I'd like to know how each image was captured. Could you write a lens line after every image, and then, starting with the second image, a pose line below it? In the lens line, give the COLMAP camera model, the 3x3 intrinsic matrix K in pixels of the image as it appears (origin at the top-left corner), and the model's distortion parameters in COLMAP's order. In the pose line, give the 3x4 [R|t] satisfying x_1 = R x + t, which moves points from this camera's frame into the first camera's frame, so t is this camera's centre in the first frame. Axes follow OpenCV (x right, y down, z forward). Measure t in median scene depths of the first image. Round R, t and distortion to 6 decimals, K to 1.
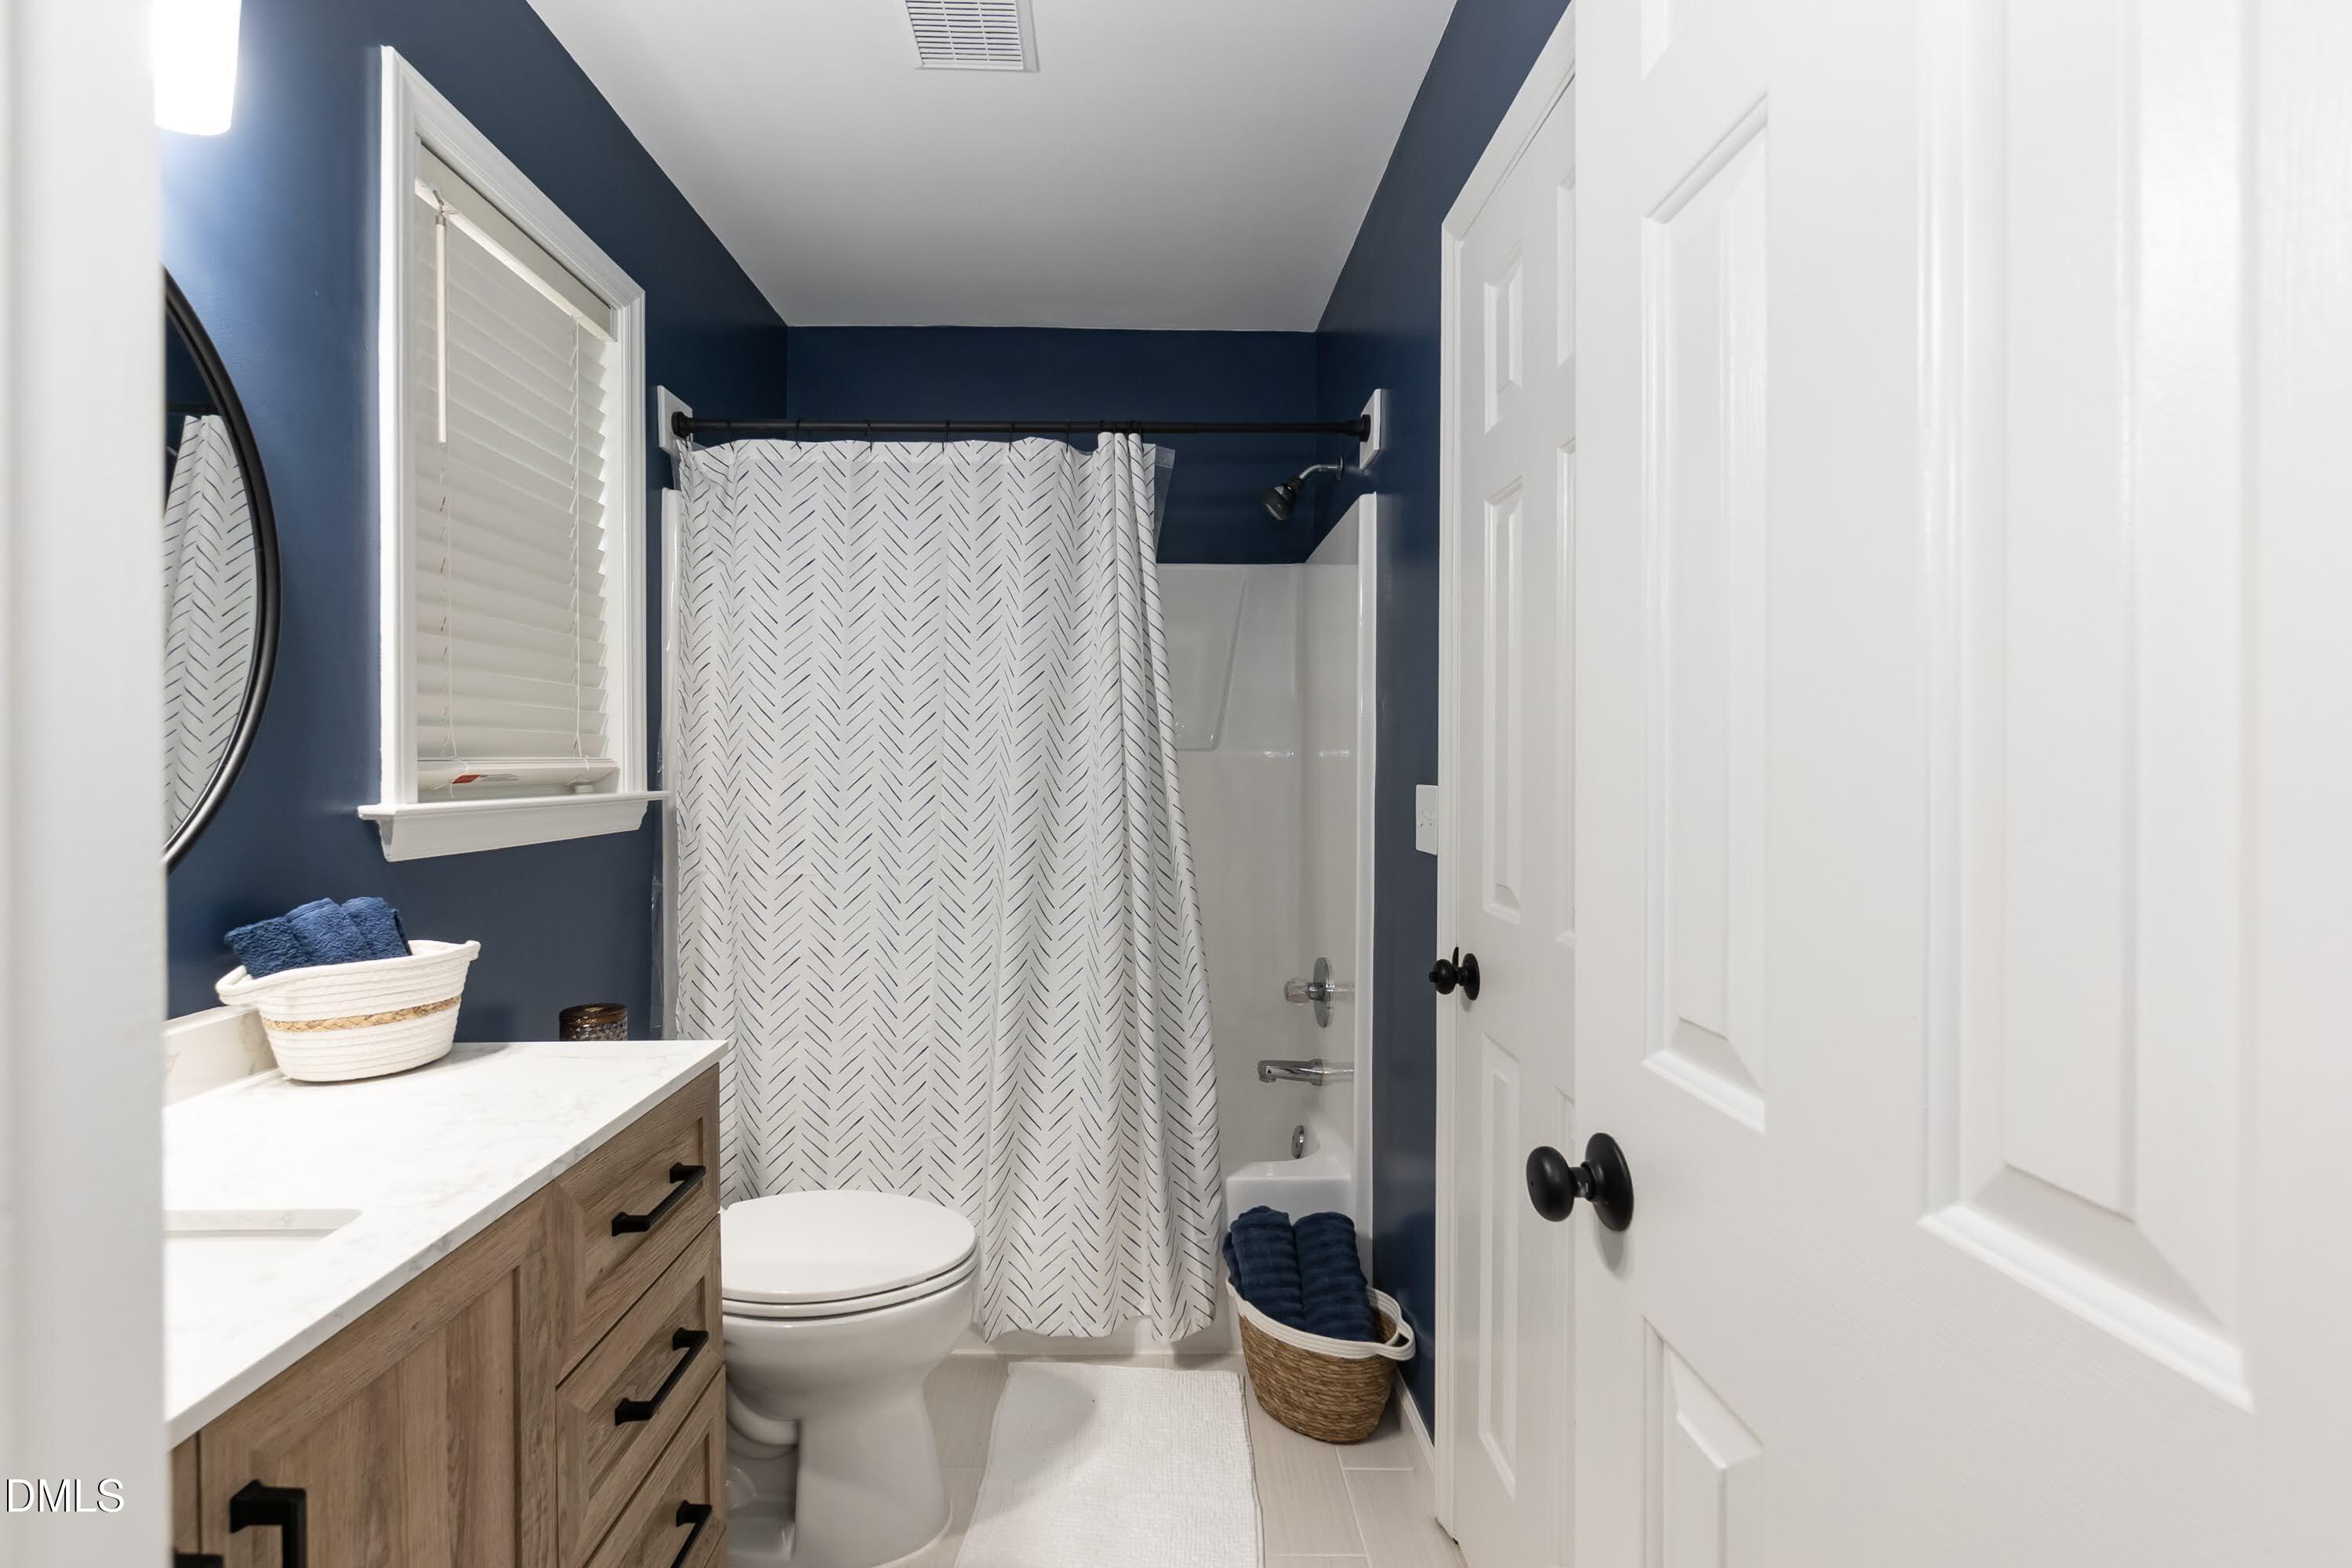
lens RADIAL K [[1055.4, 0, 1141.4], [0, 1055.4, 777.4], [0, 0, 1]] dist [-0.000402, 0.000102]
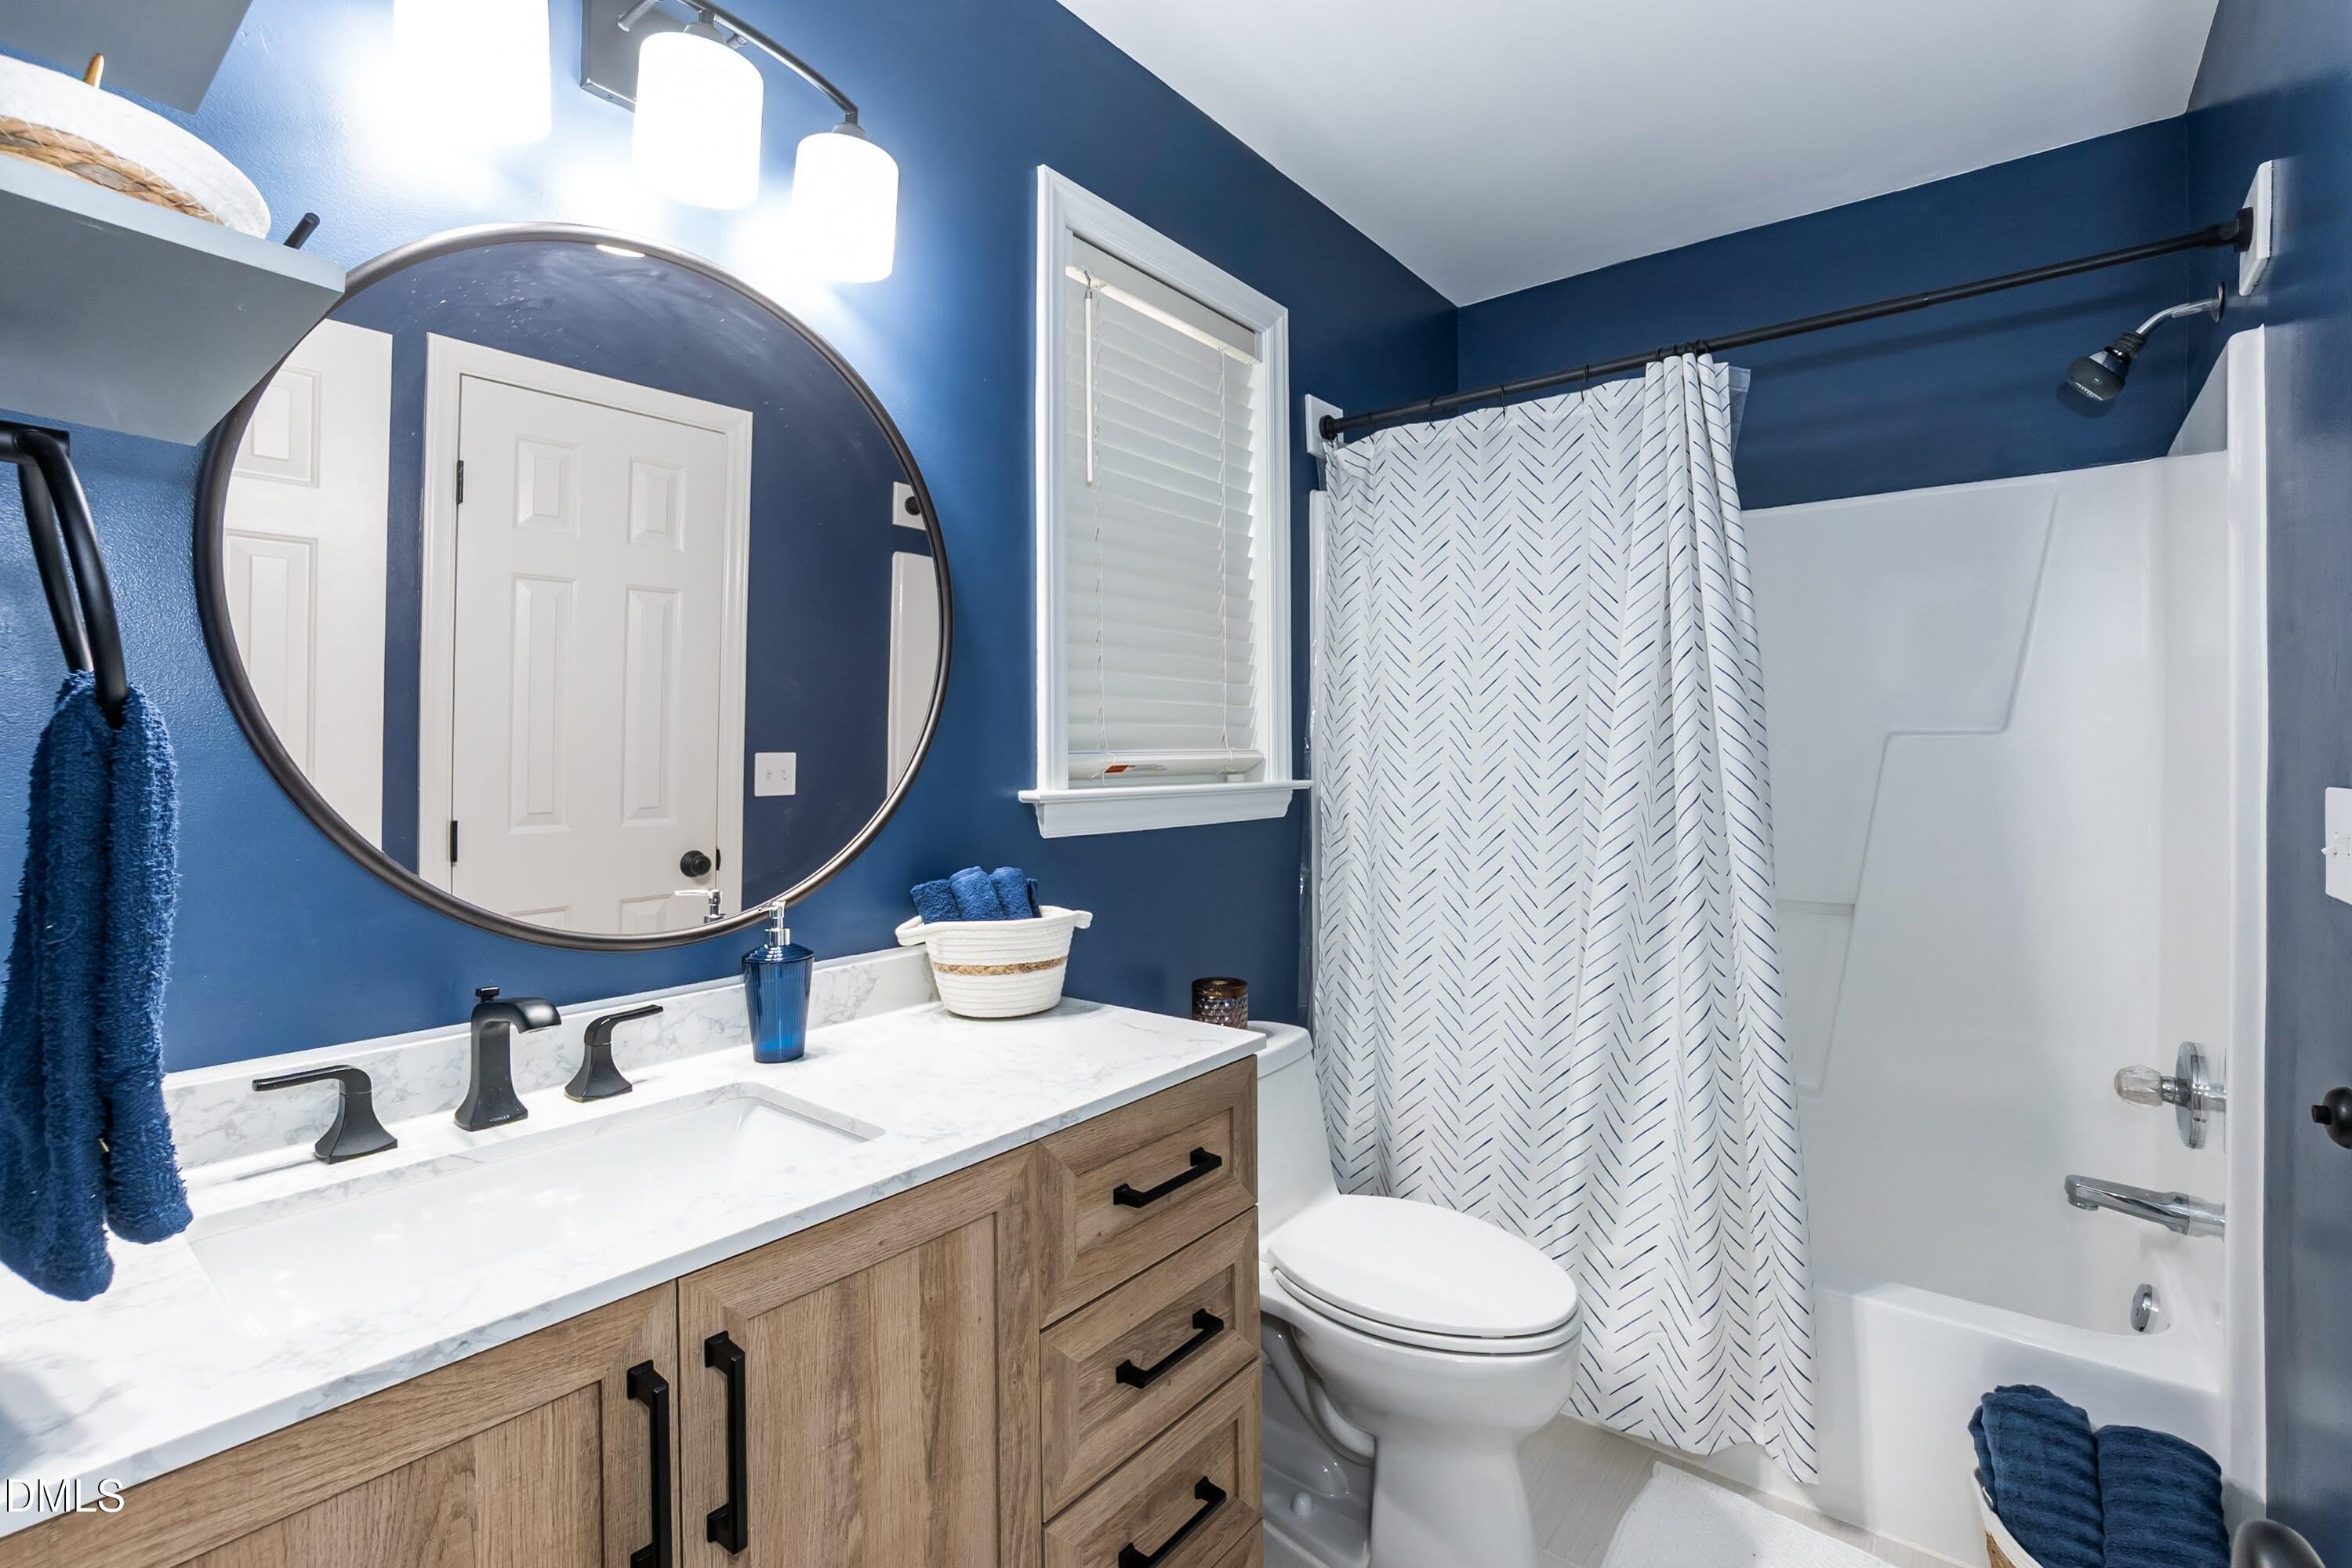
lens RADIAL K [[1060.0, 0, 1177.5], [0, 1060.0, 754.2], [0, 0, 1]] dist [-0.034376, 0.012234]
pose [[0.777188, -0.002101, -0.629265, 0.112419], [-0.004195, 0.999955, -0.008520, -0.003931], [0.629255, 0.009262, 0.777144, 0.113667]]
